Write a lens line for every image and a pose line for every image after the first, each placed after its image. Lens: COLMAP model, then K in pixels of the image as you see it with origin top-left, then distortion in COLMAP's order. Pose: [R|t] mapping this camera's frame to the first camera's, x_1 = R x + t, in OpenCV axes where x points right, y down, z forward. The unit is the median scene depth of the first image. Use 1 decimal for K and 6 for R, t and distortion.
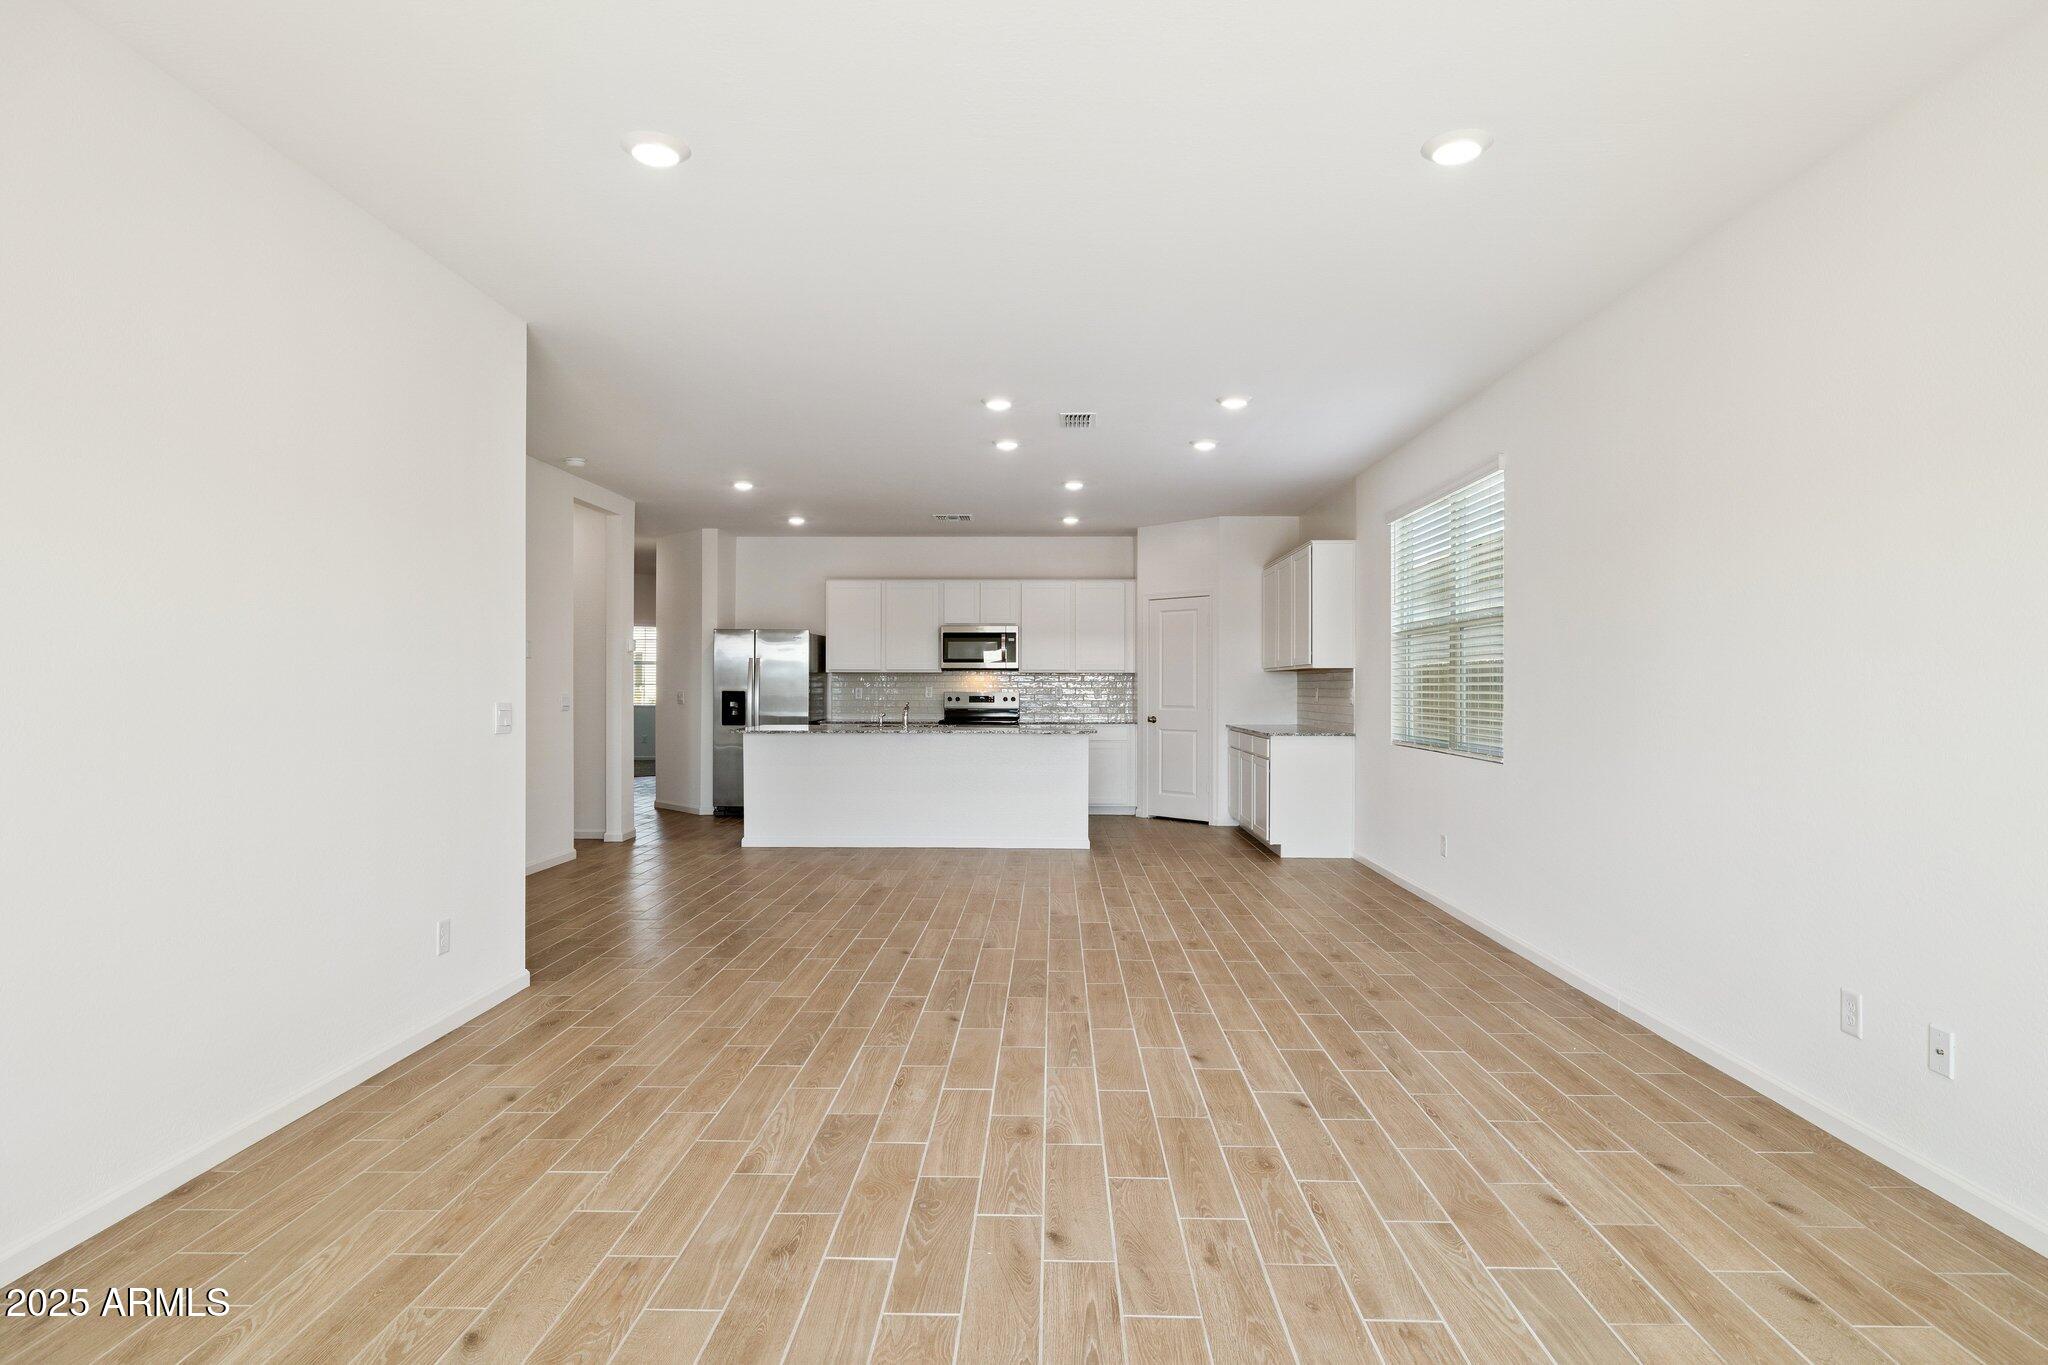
lens RADIAL K [[1123.7, 0, 1024.9], [0, 1123.7, 680.7], [0, 0, 1]] dist [0.001967, 0.000204]
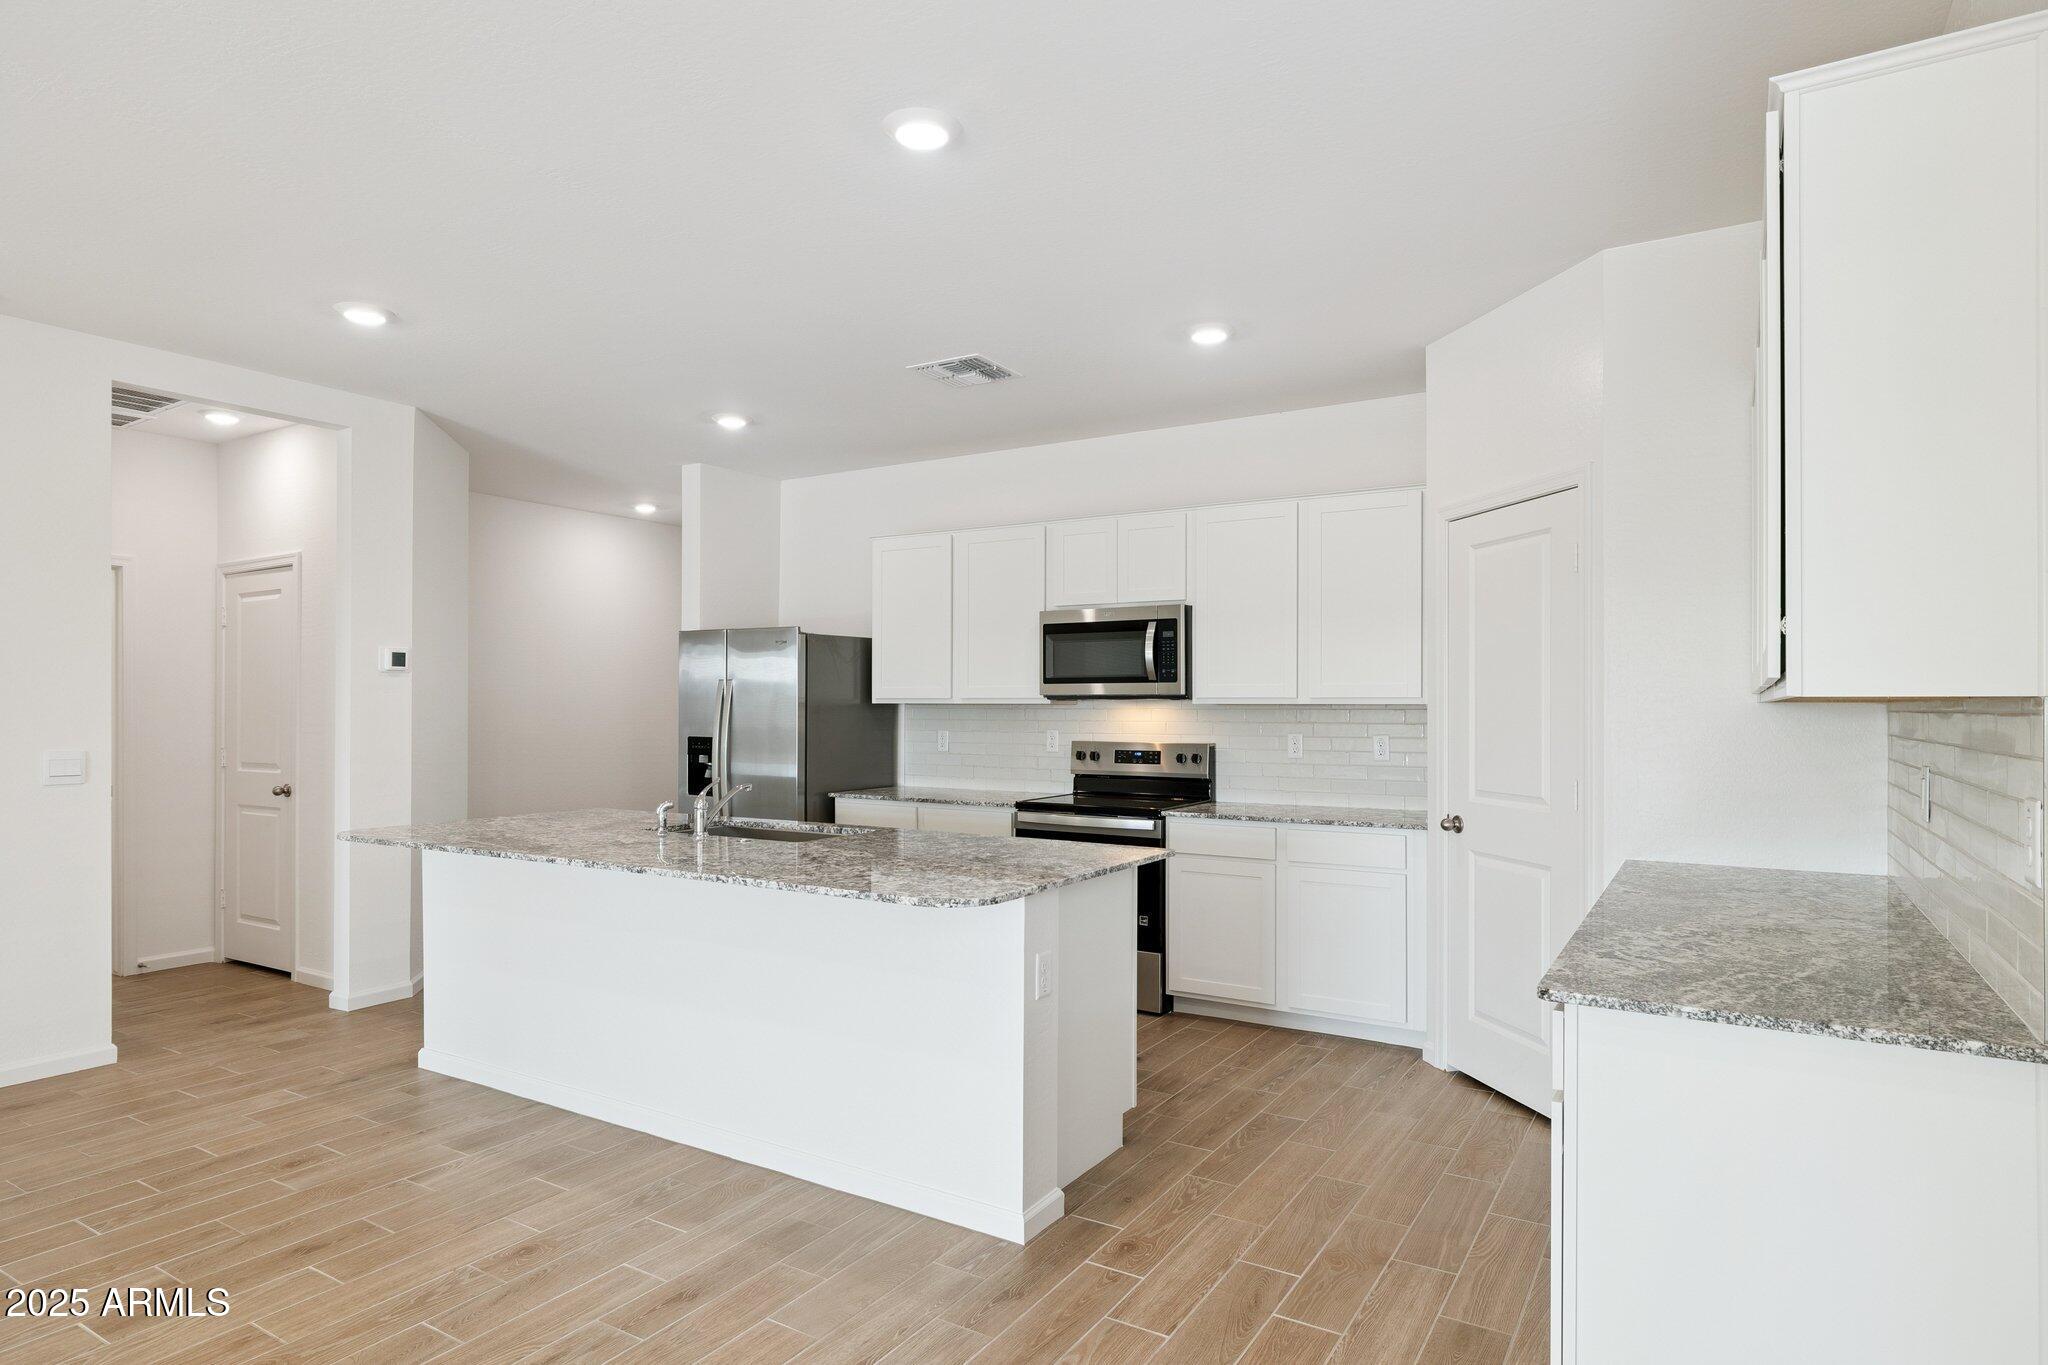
lens RADIAL K [[1153.7, 0, 1022.0], [0, 1153.7, 695.3], [0, 0, 1]] dist [0.001486, 0.000221]
pose [[0.865846, -0.003657, -0.500298, 0.178603], [0.001123, 0.999985, -0.005365, -0.008434], [0.500310, 0.004083, 0.865837, 0.553593]]
